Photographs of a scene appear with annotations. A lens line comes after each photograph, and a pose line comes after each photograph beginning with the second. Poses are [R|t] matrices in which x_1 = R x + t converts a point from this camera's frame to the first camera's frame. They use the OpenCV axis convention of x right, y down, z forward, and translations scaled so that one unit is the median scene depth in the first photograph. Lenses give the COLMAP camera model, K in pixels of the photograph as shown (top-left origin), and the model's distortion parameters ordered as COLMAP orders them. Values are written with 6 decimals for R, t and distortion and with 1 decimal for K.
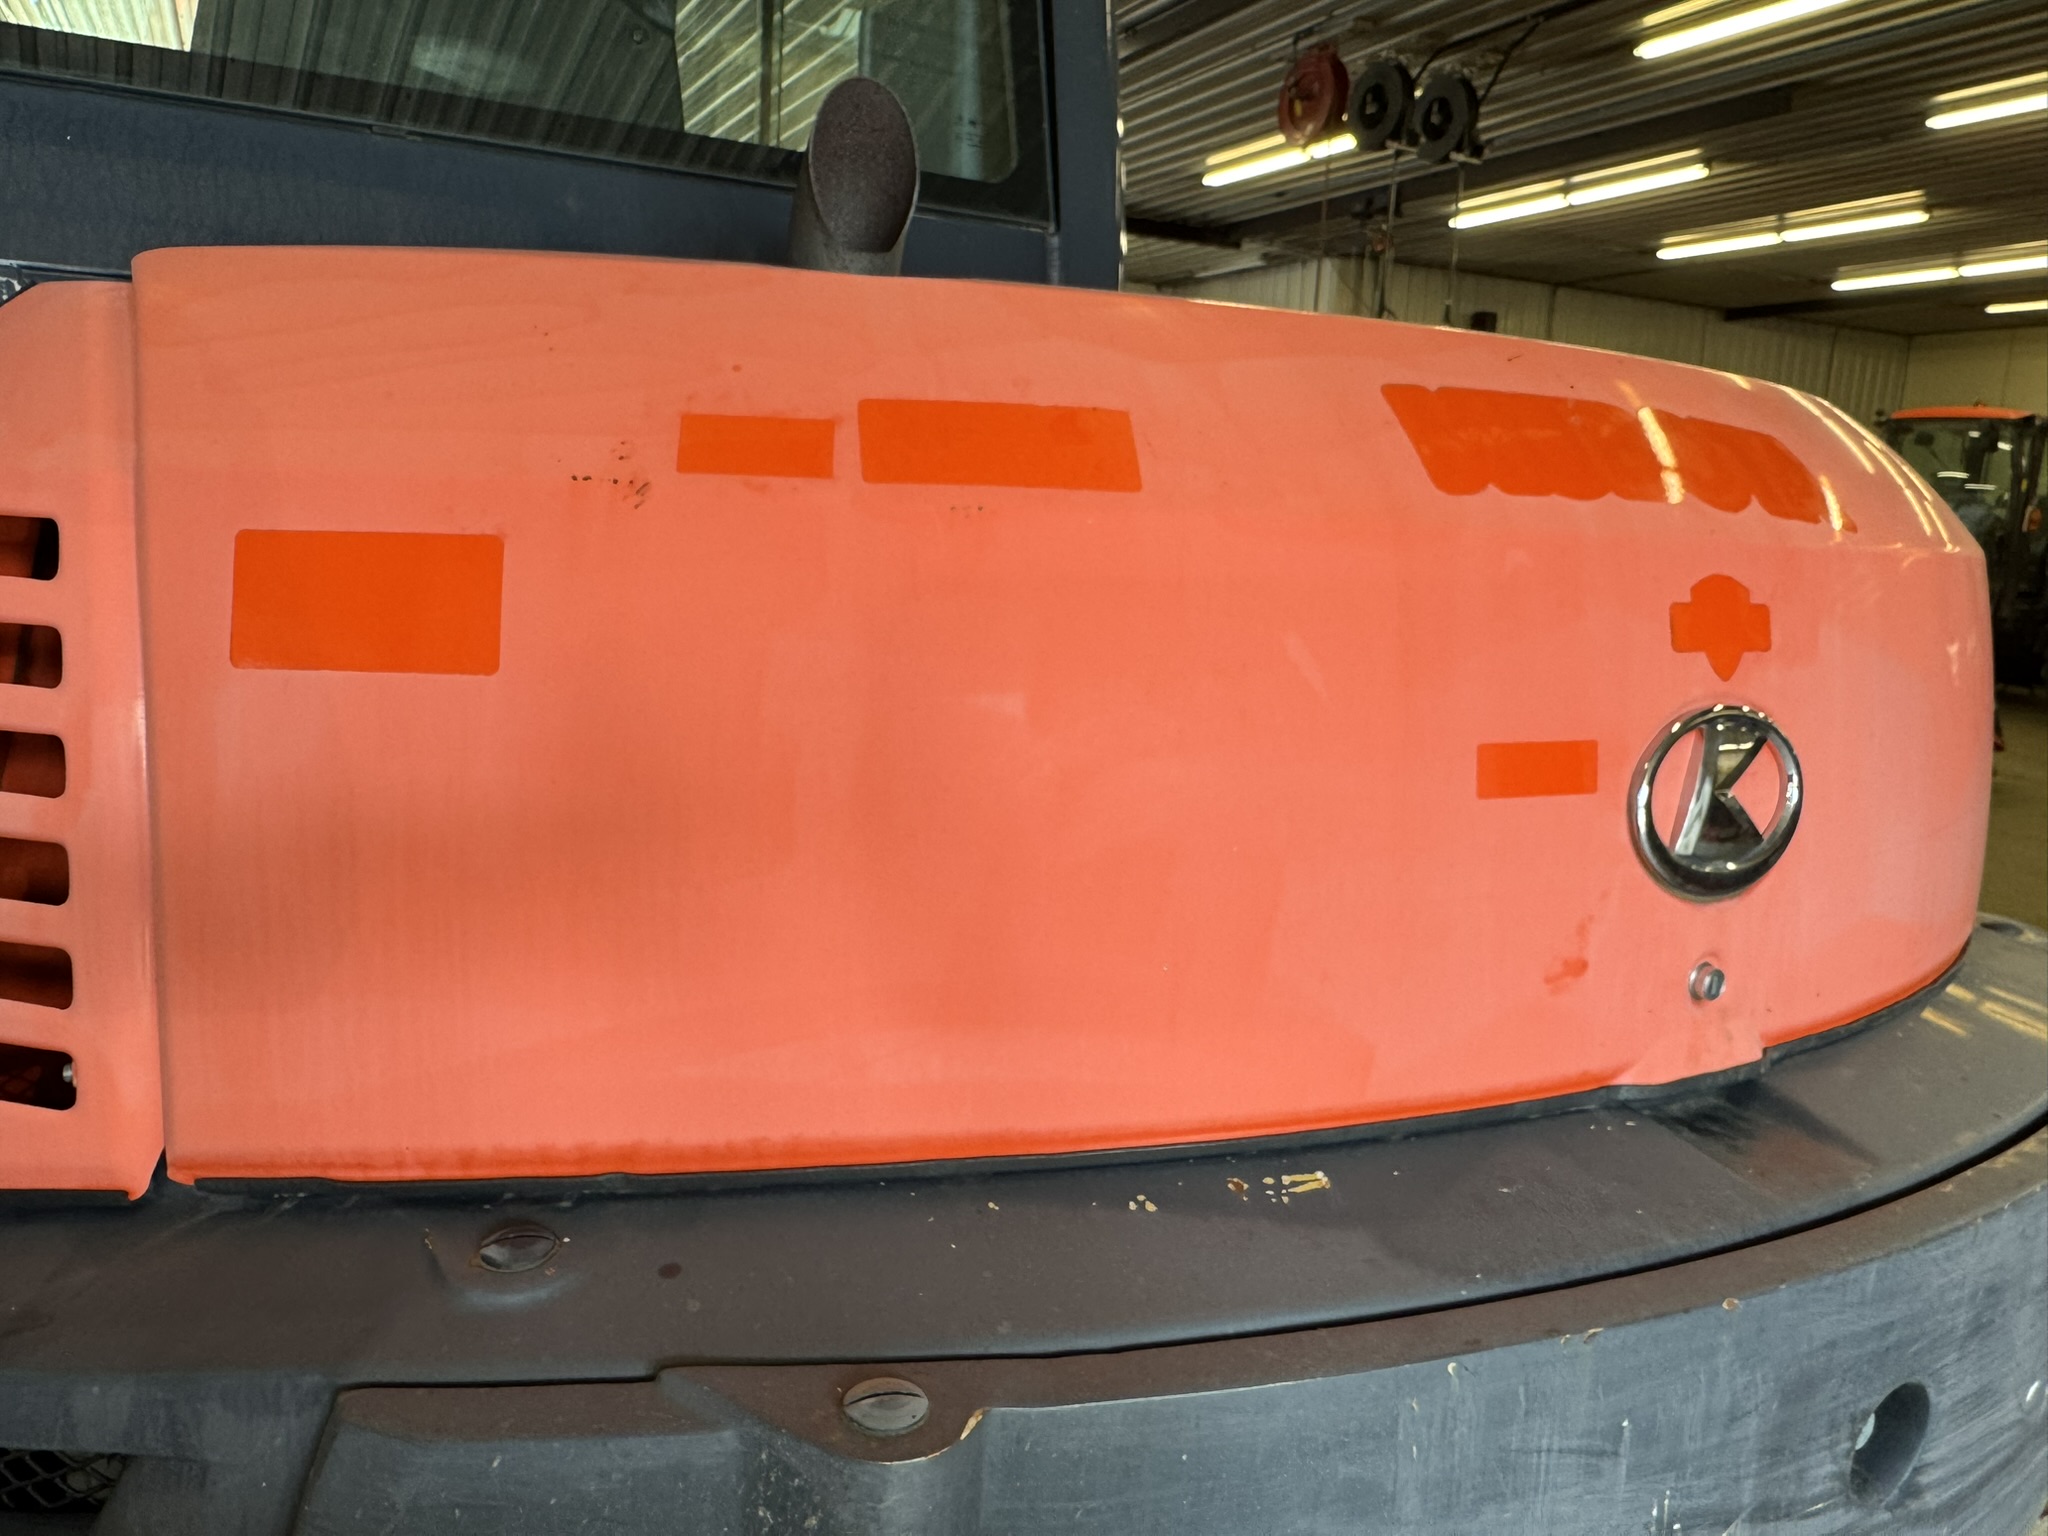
lens RADIAL K [[1480.5, 0, 1024.0], [0, 1480.5, 768.0], [0, 0, 1]] dist [-0.012304, -0.000198]
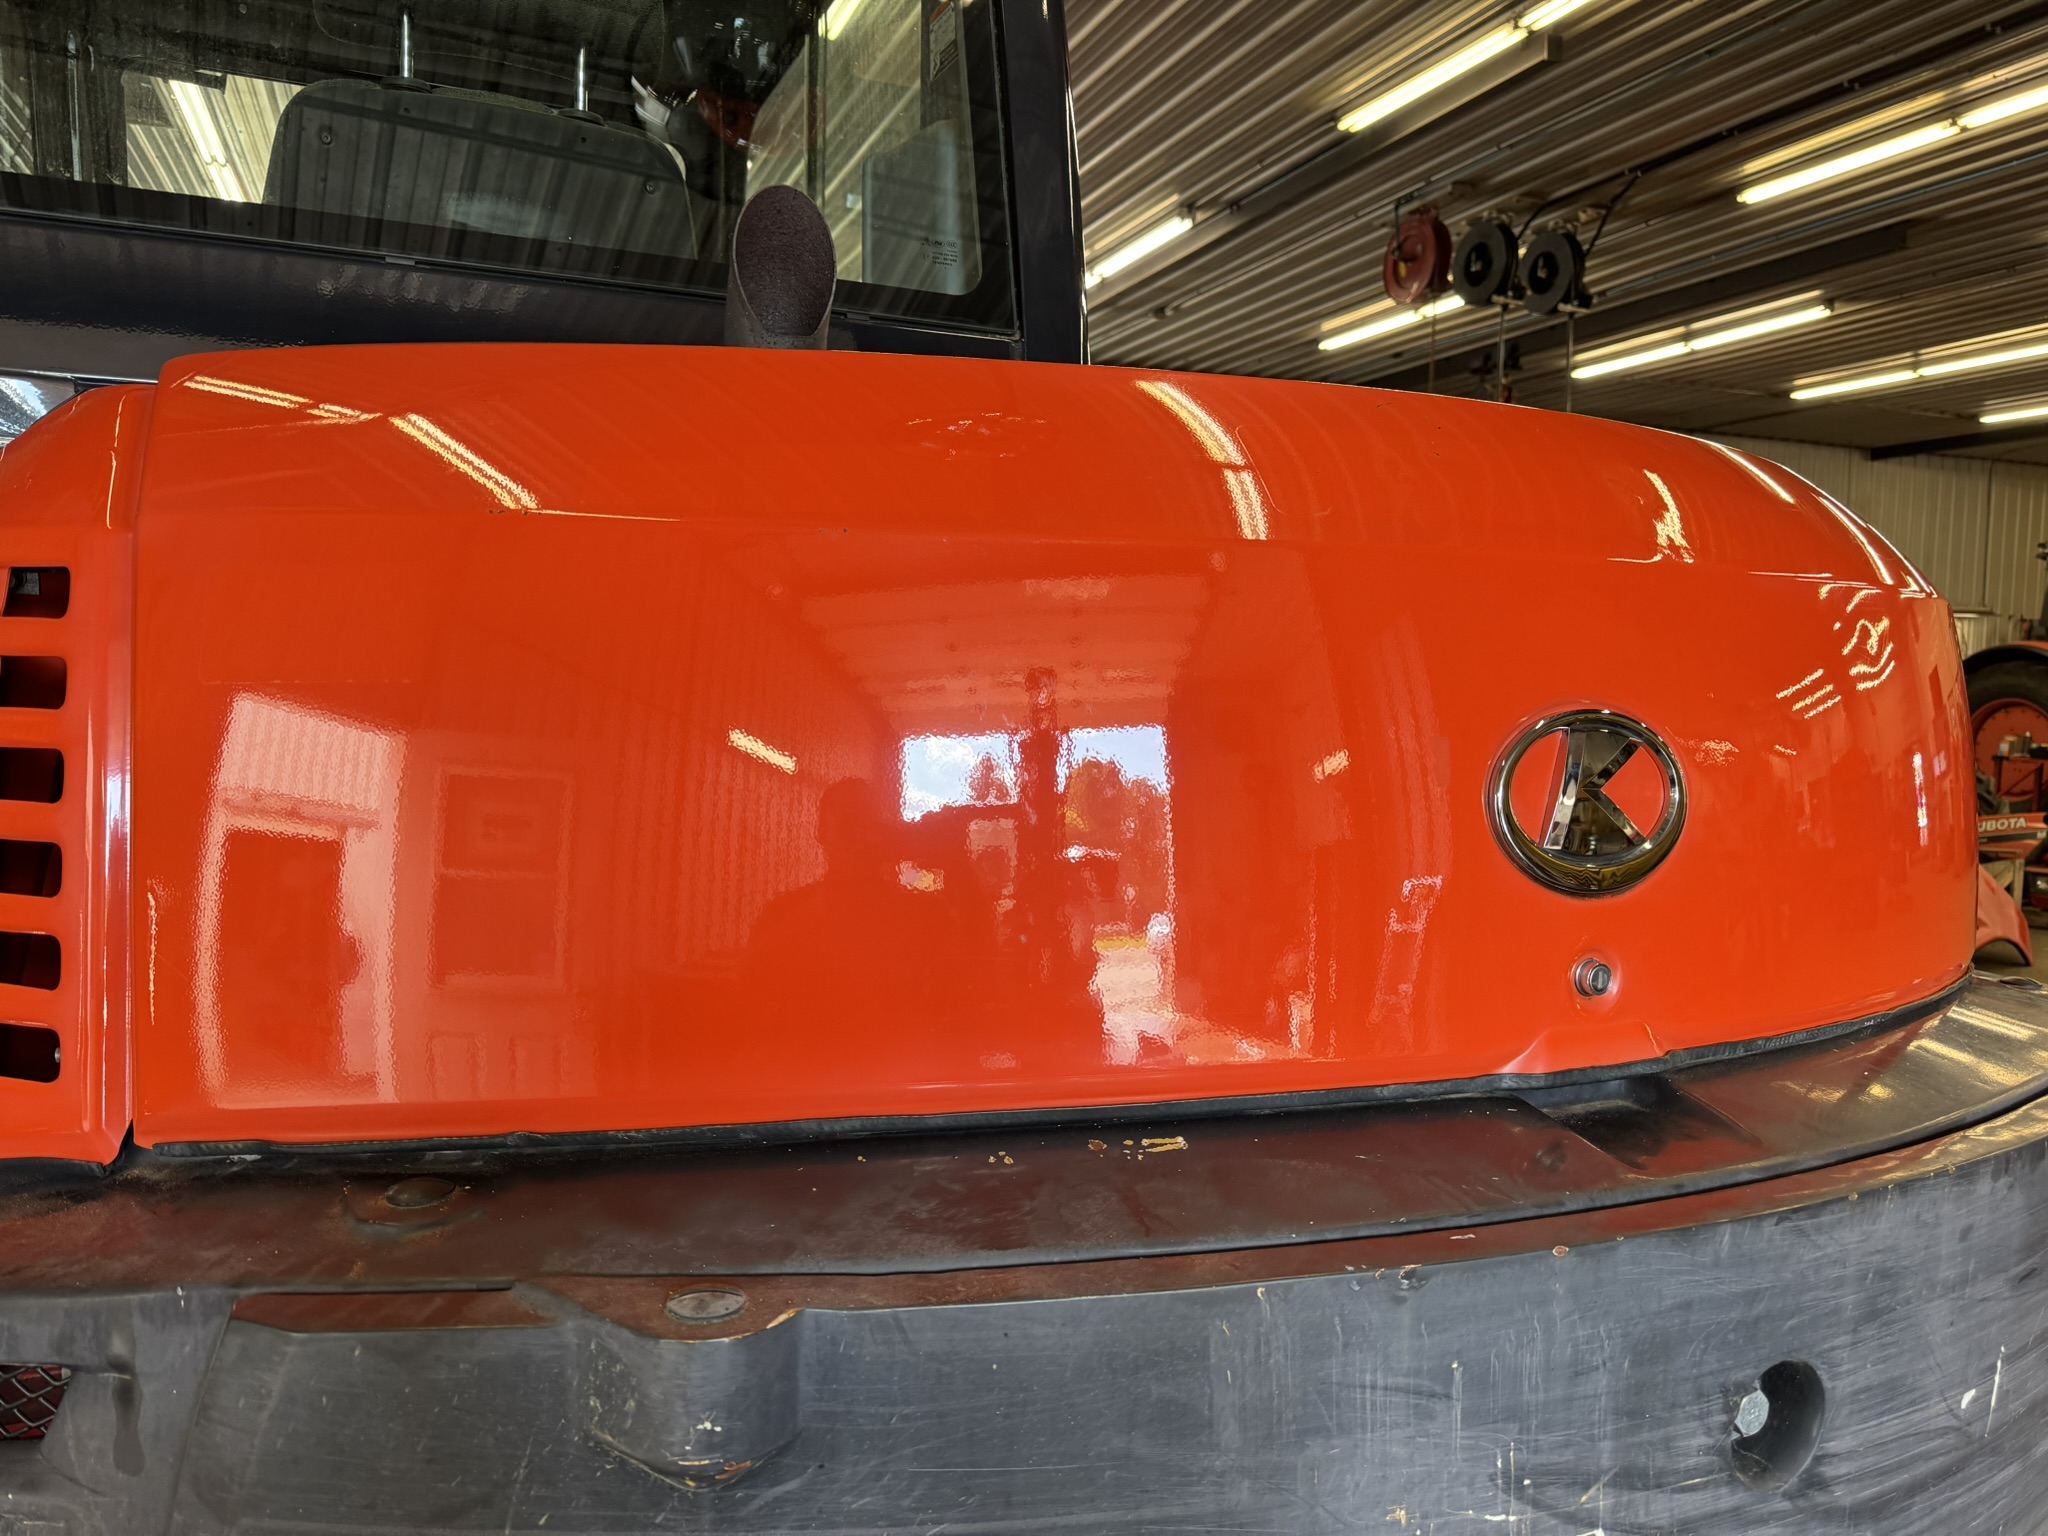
lens RADIAL K [[1484.4, 0, 1061.8], [0, 1484.4, 768.3], [0, 0, 1]] dist [0.012279, -0.027398]
pose [[0.997043, -0.026207, -0.072241, 0.195570], [0.018062, 0.993636, -0.111178, 0.124207], [0.074695, 0.109544, 0.991171, -0.088948]]
